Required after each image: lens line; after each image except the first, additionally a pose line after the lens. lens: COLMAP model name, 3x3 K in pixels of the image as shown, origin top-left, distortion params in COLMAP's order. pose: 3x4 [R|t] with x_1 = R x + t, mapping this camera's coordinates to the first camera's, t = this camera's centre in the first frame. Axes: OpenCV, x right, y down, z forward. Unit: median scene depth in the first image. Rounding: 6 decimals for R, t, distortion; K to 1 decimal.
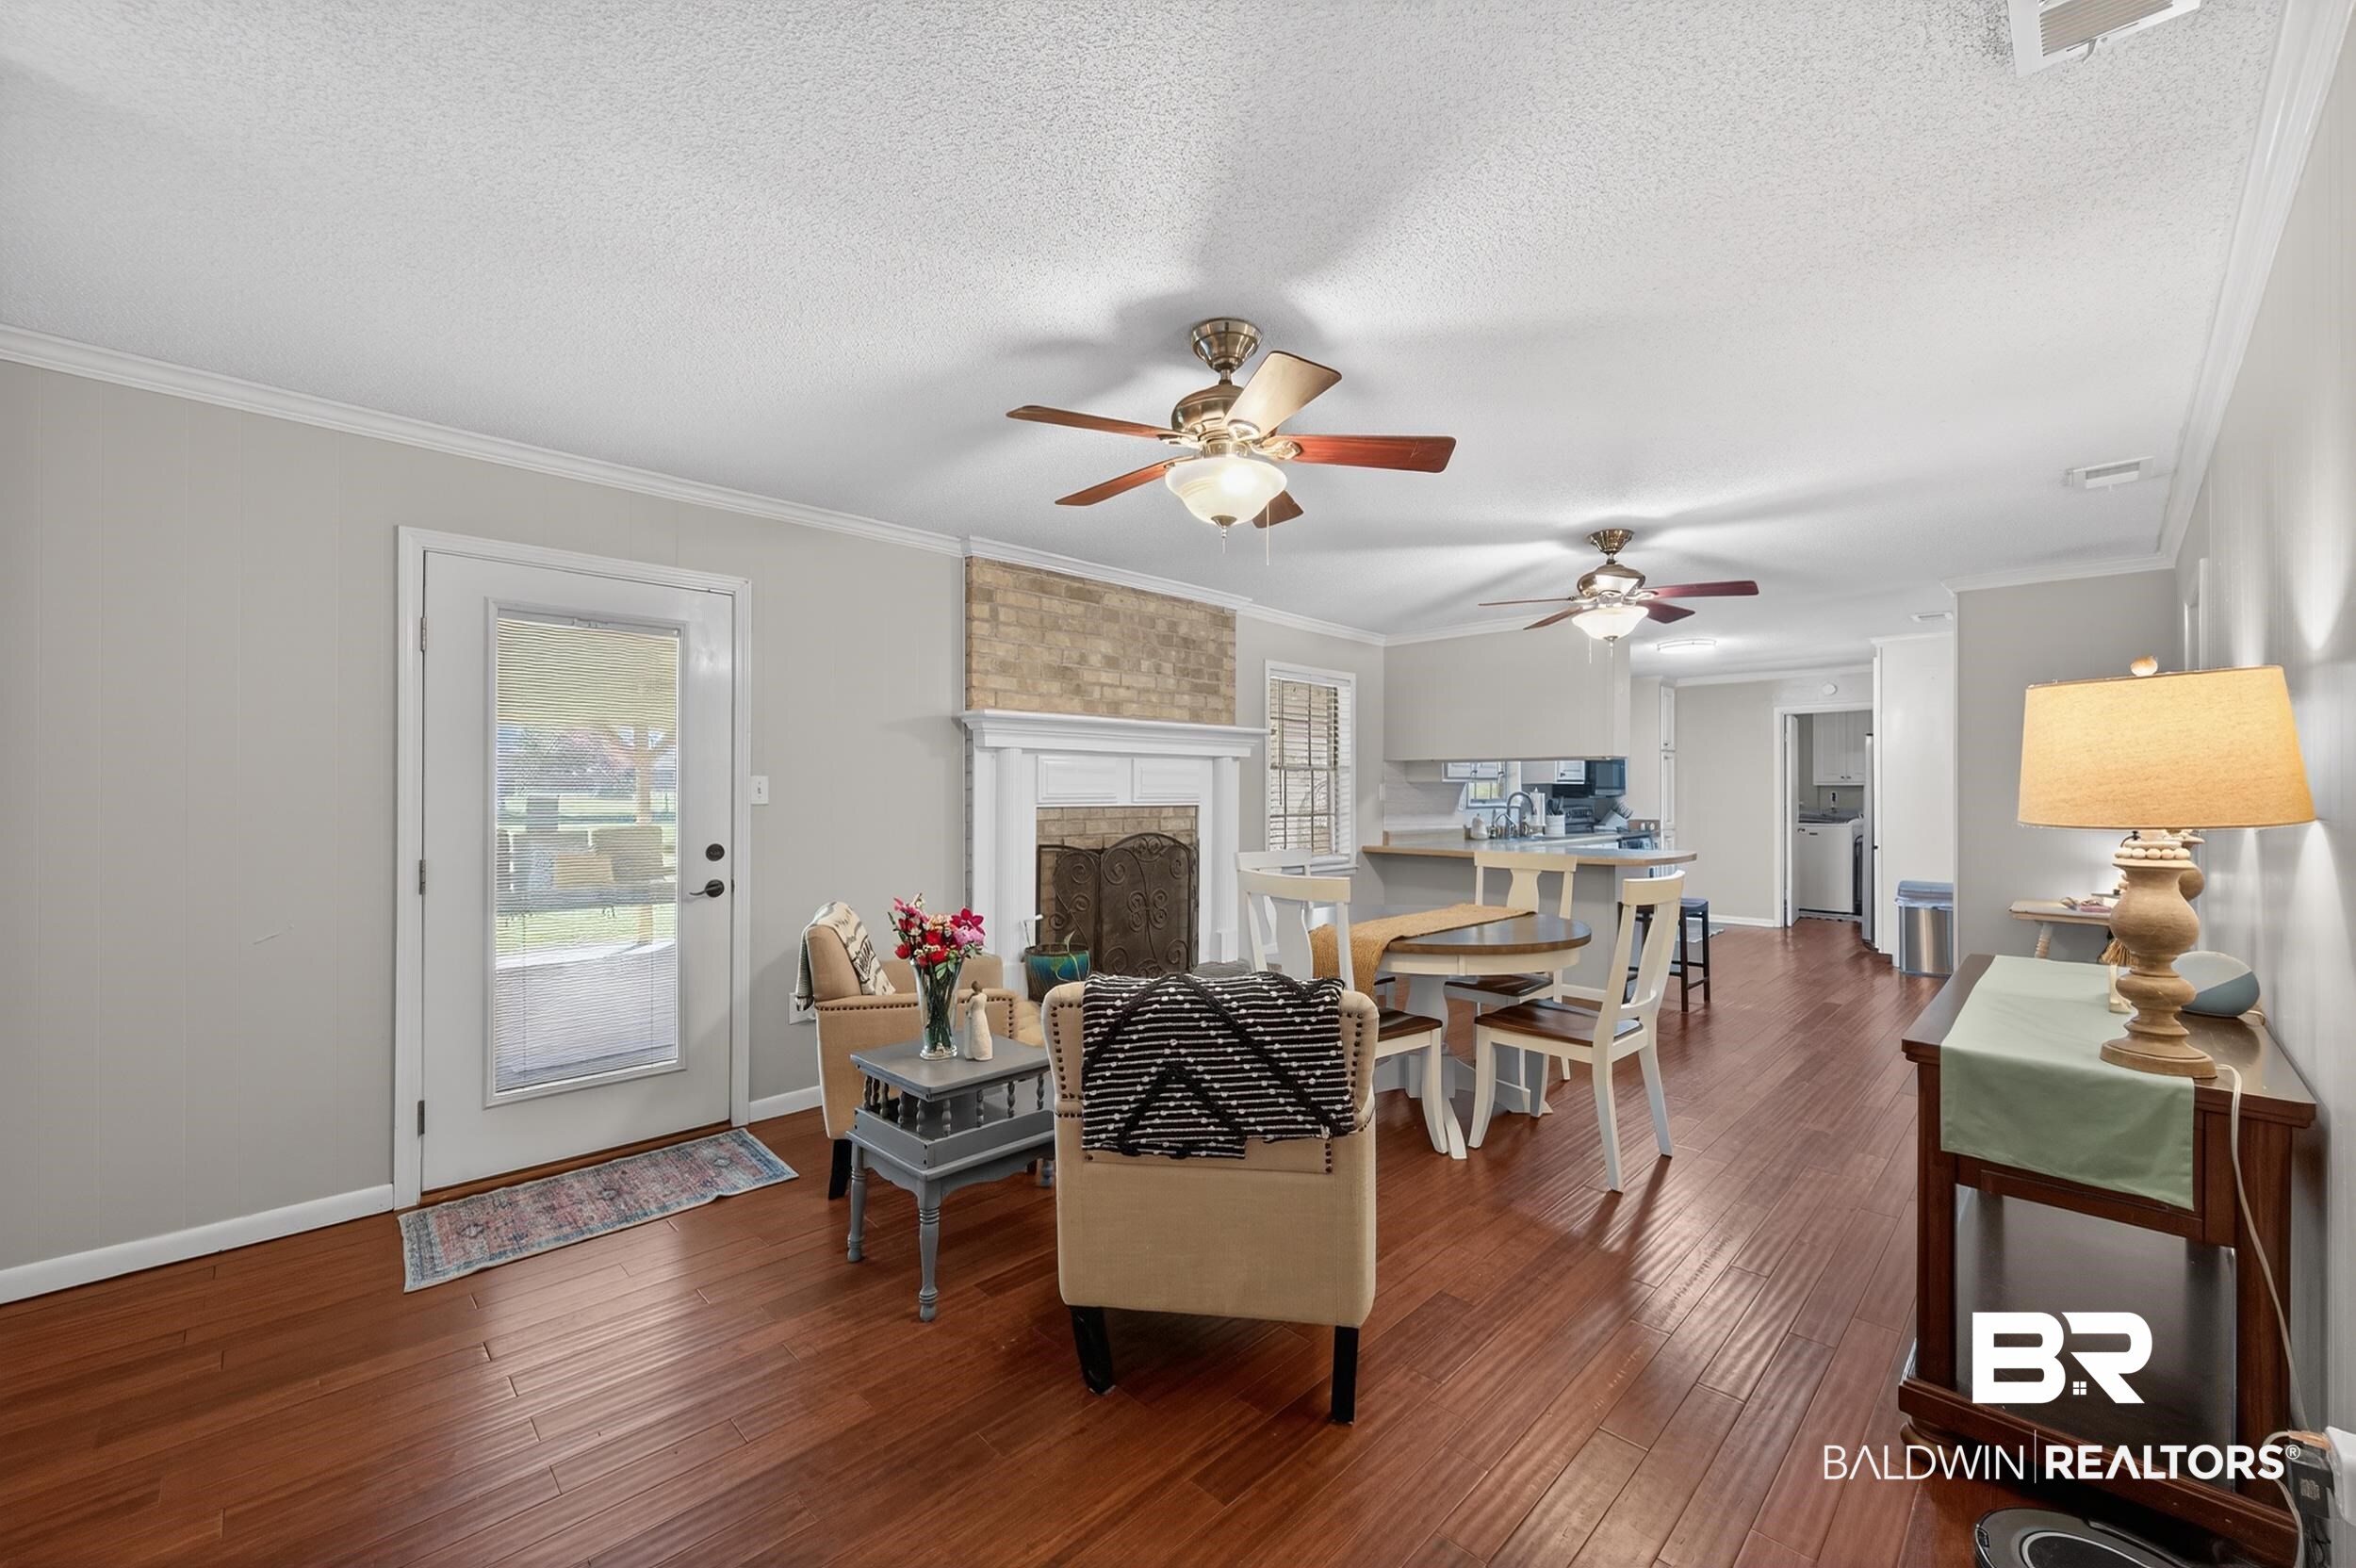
lens RADIAL K [[910.2, 0, 1191.9], [0, 910.2, 792.2], [0, 0, 1]] dist [-0.000695, -0.001154]
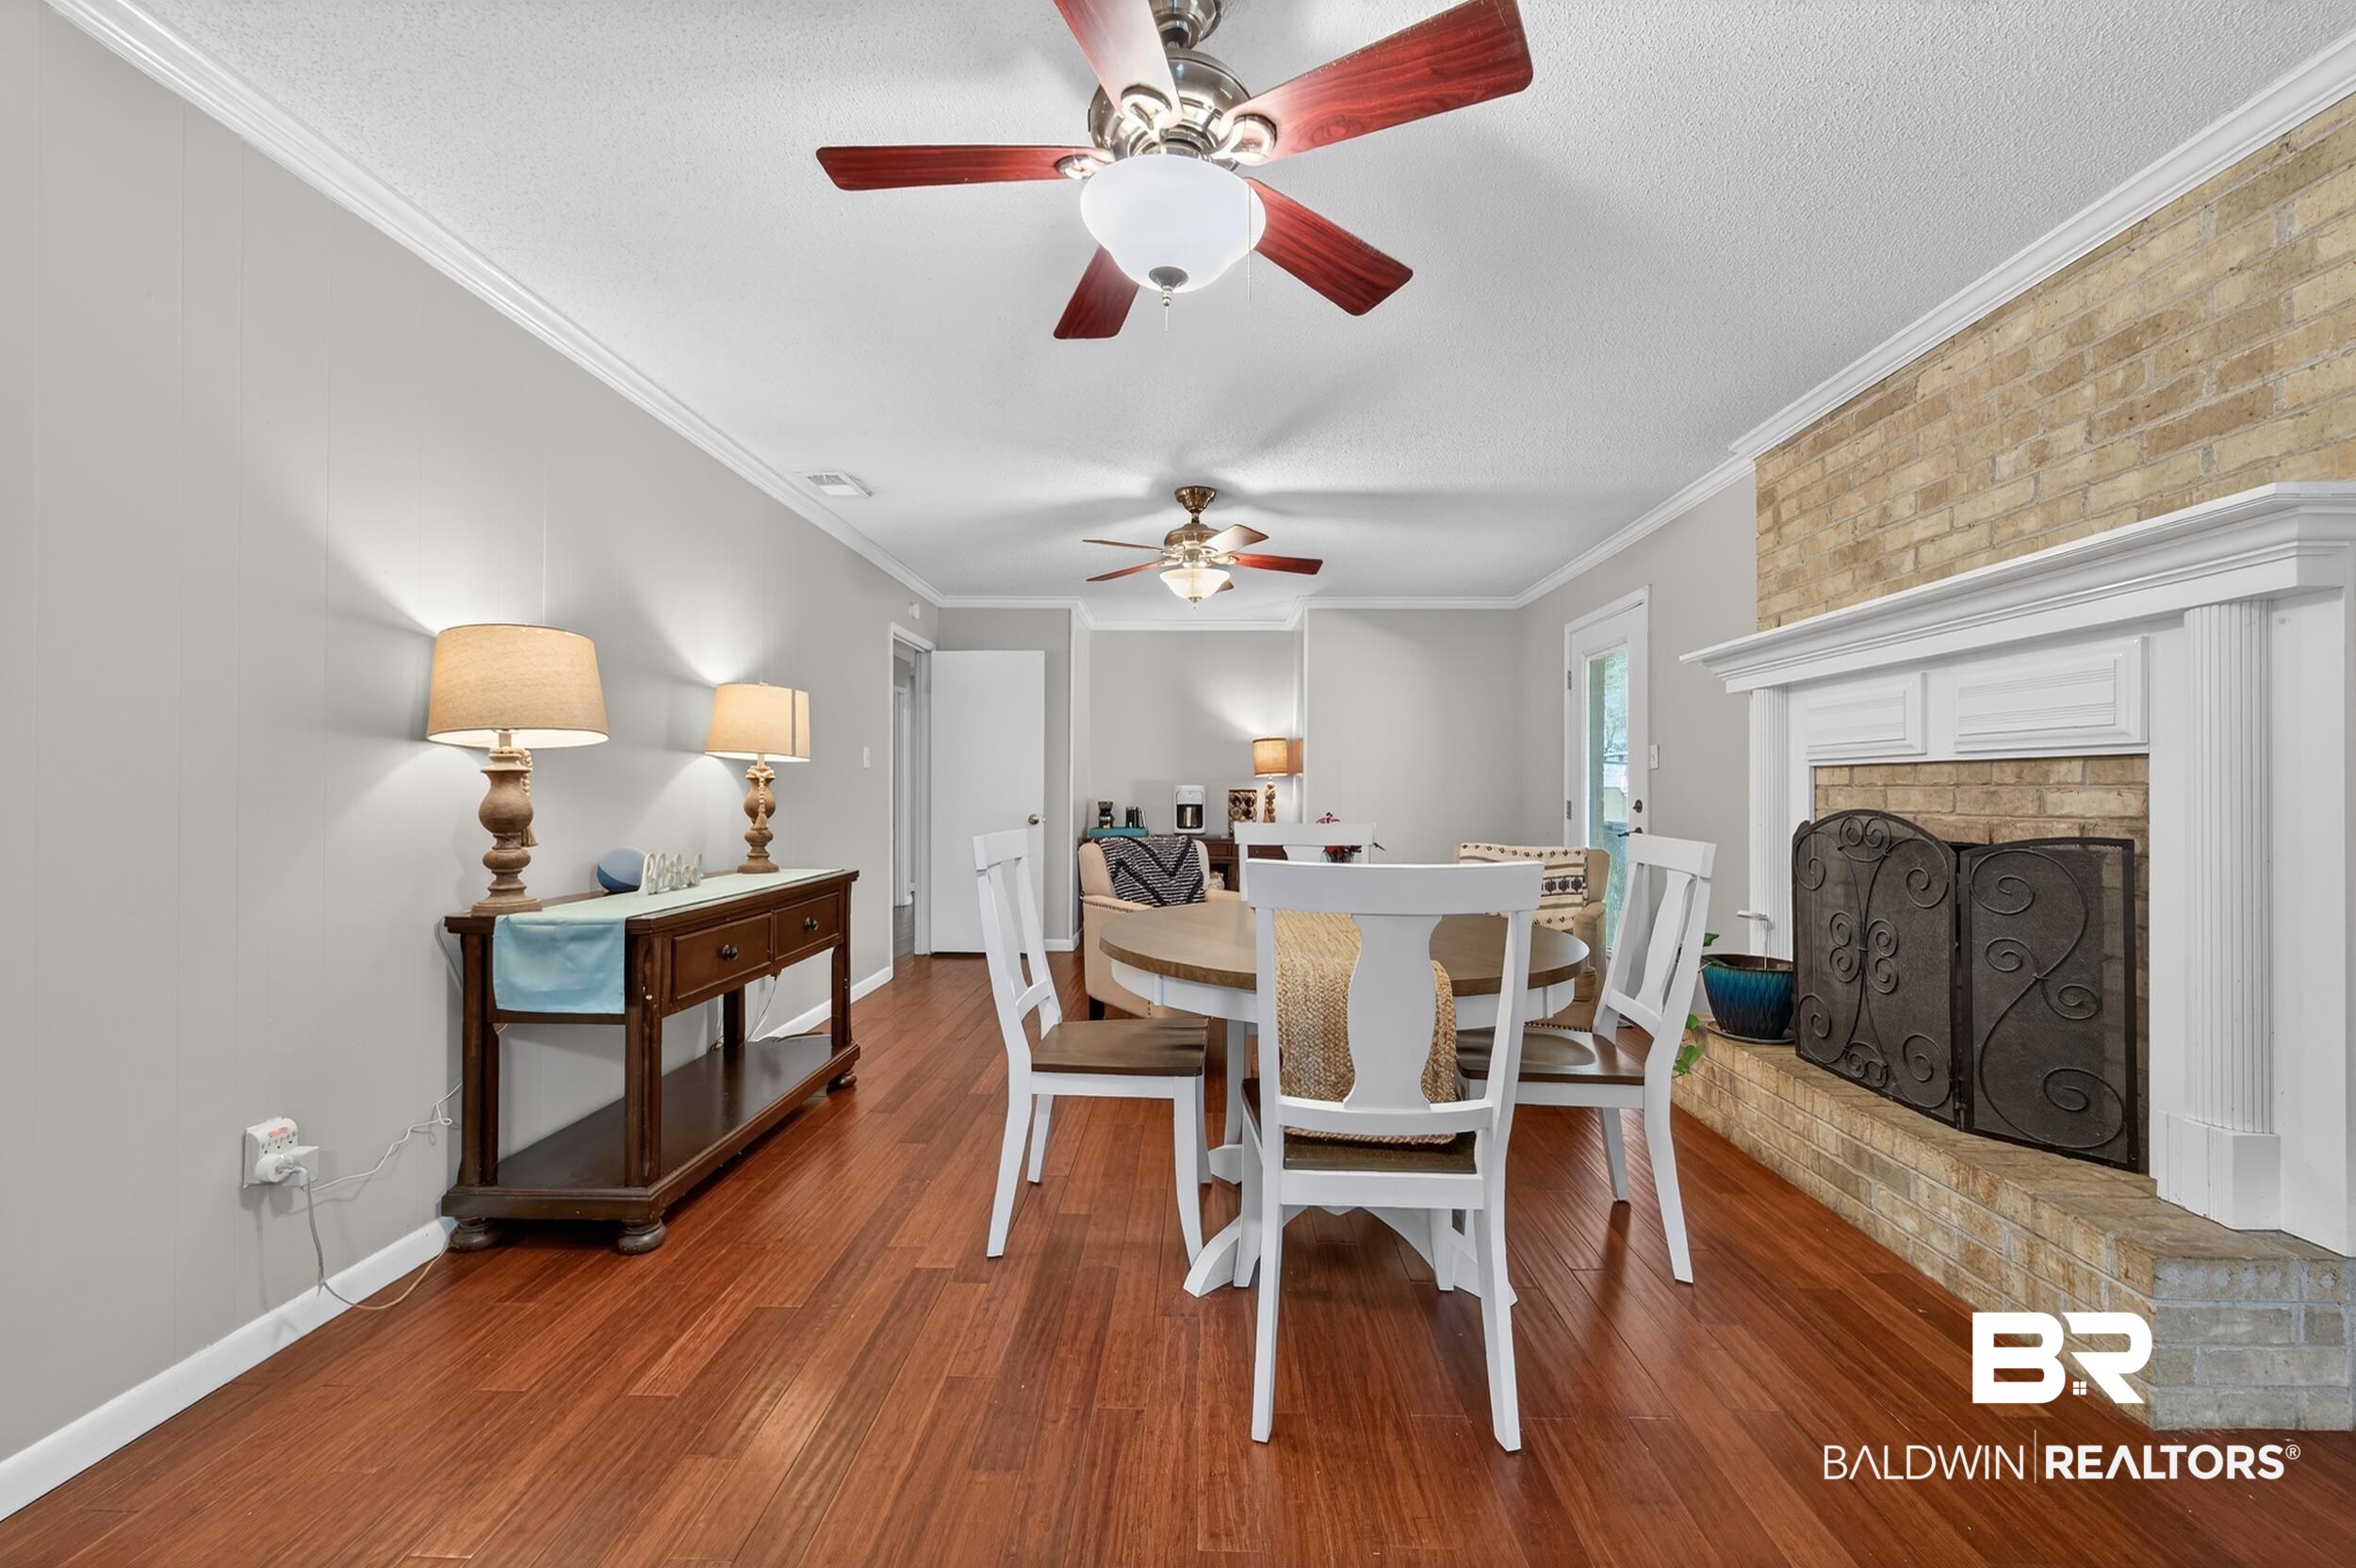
lens RADIAL K [[910.2, 0, 1175.8], [0, 910.2, 789.1], [0, 0, 1]] dist [-0.000695, -0.001154]
pose [[-0.731487, -0.005374, -0.681835, 0.583369], [-0.005316, 0.999983, -0.002179, 0.033638], [0.681835, 0.002031, -0.731503, 1.046057]]
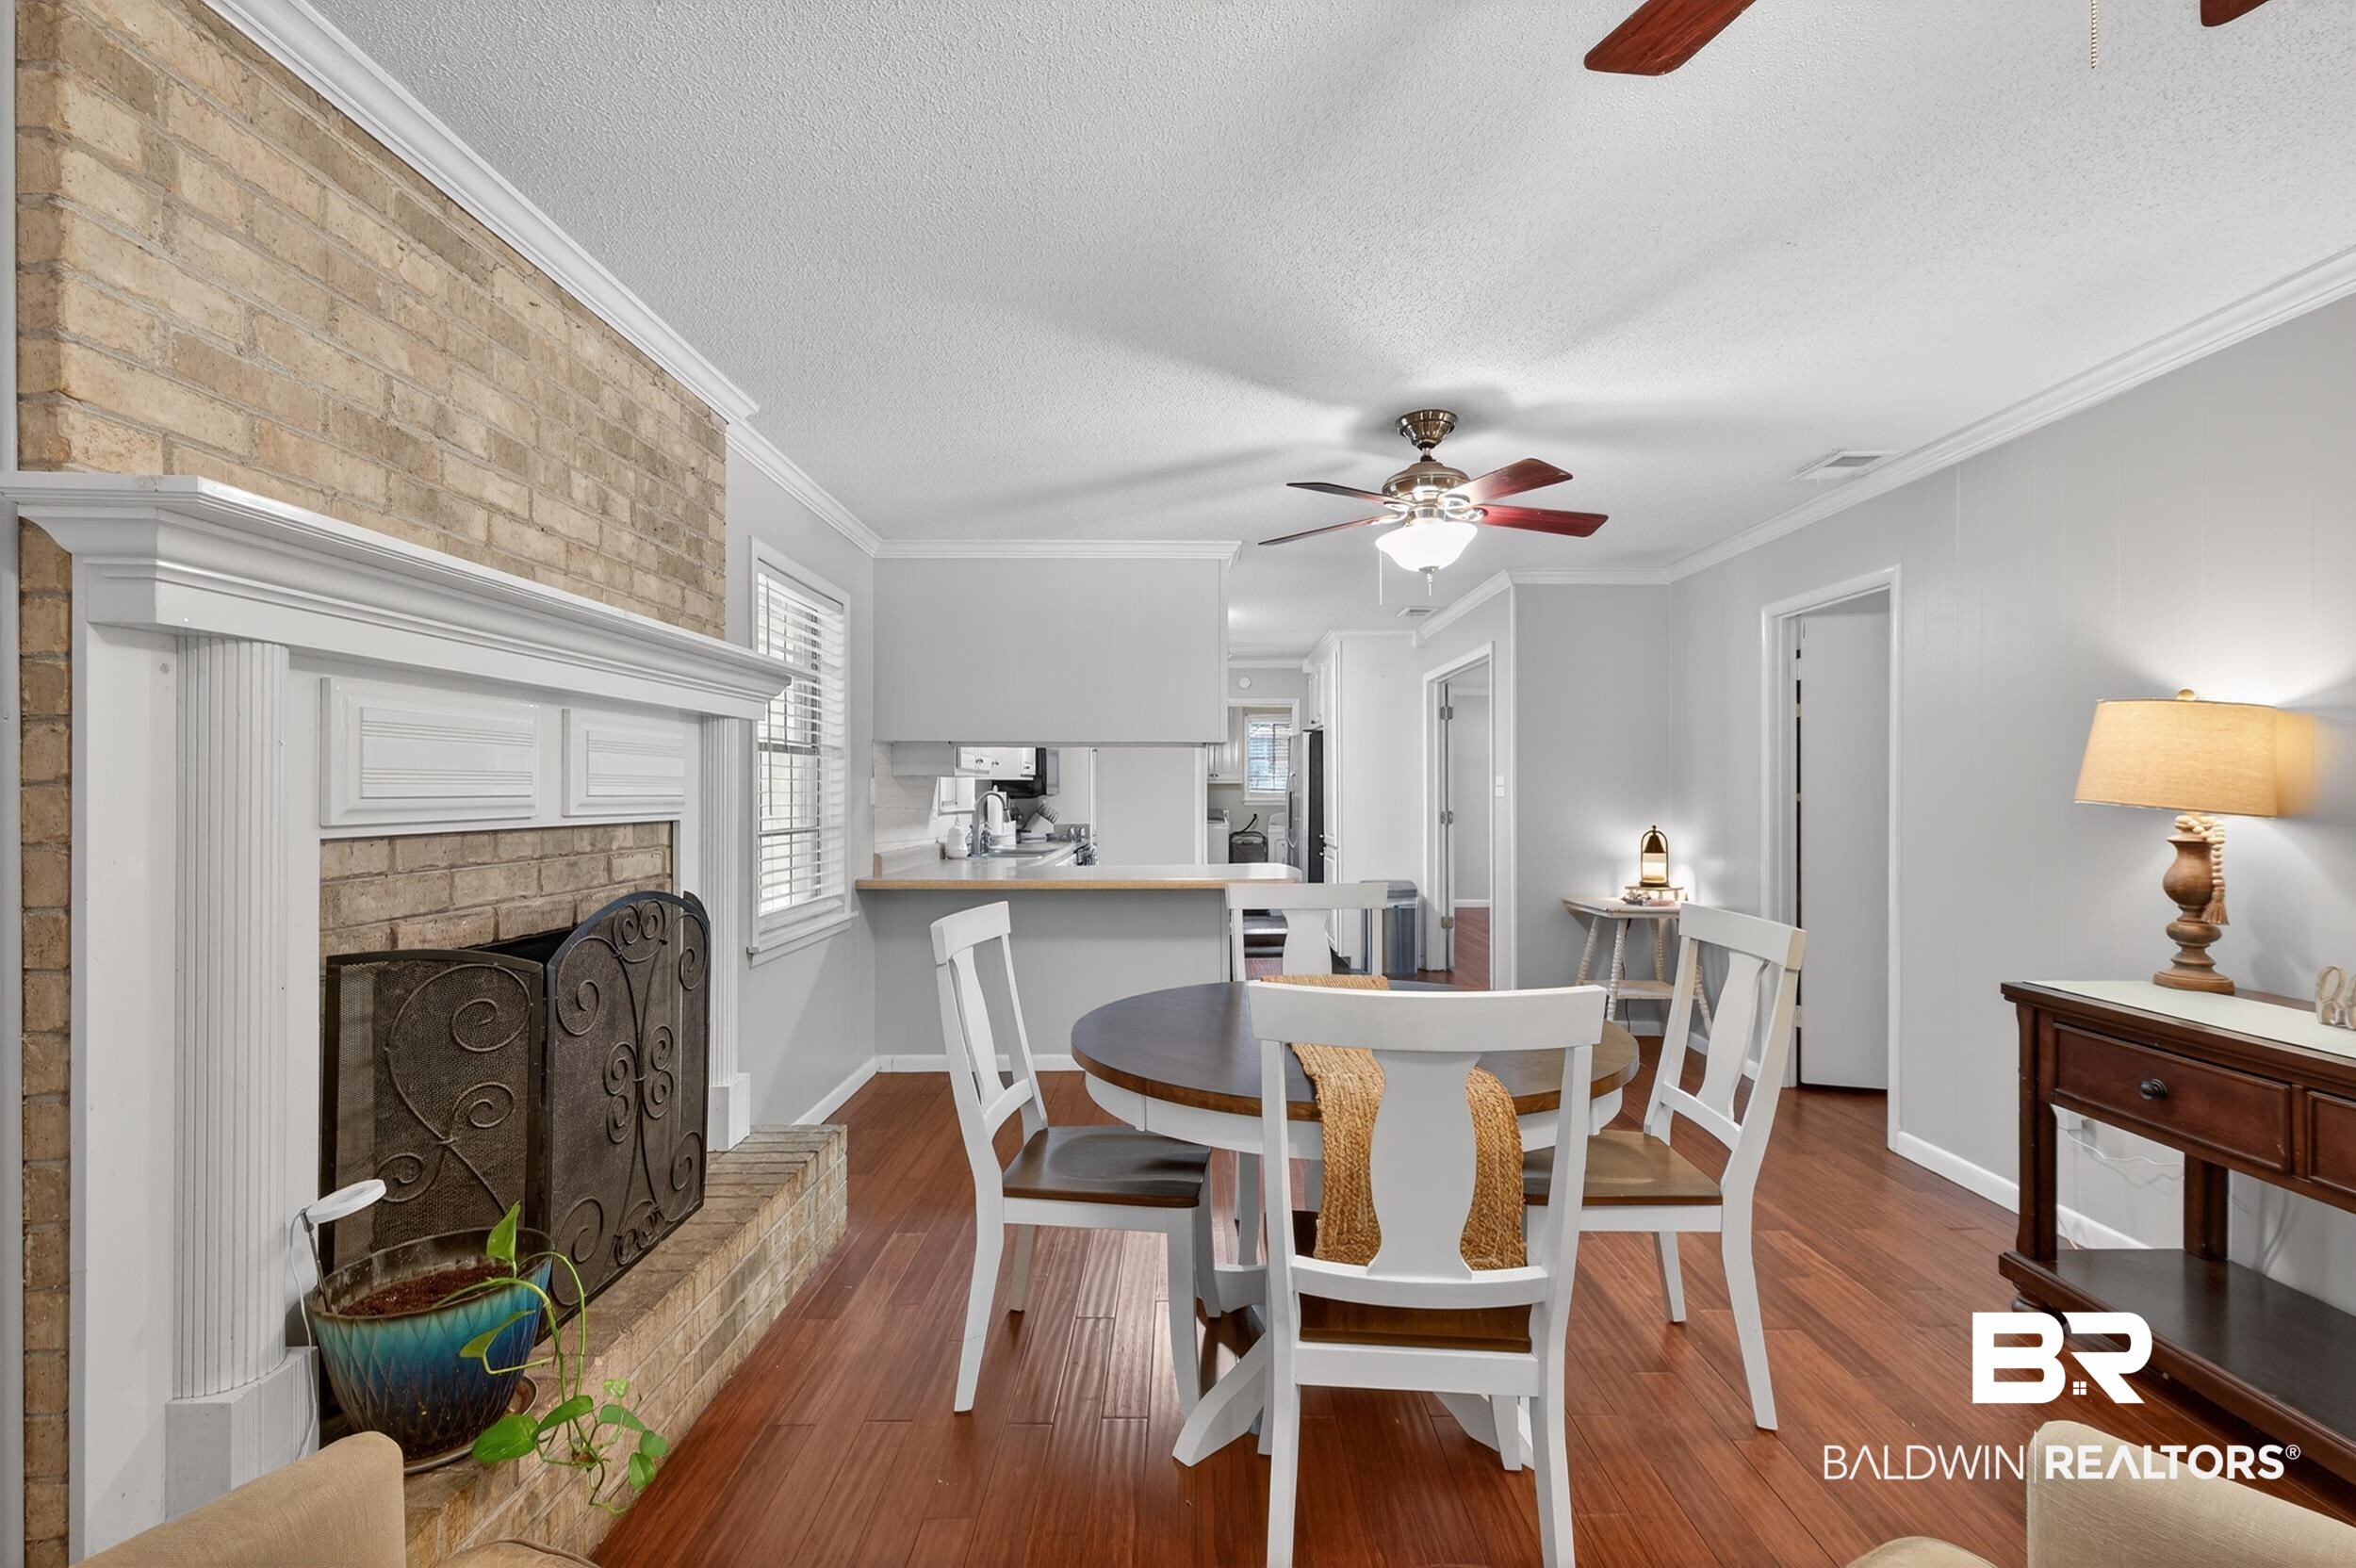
lens RADIAL K [[1040.2, 0, 1189.8], [0, 1040.2, 791.7], [0, 0, 1]] dist [0.014103, -0.001353]
pose [[0.705210, -0.002668, 0.708994, -0.192728], [0.003096, 0.999995, 0.000684, 0.000382], [-0.708992, 0.001713, 0.705215, 0.465079]]
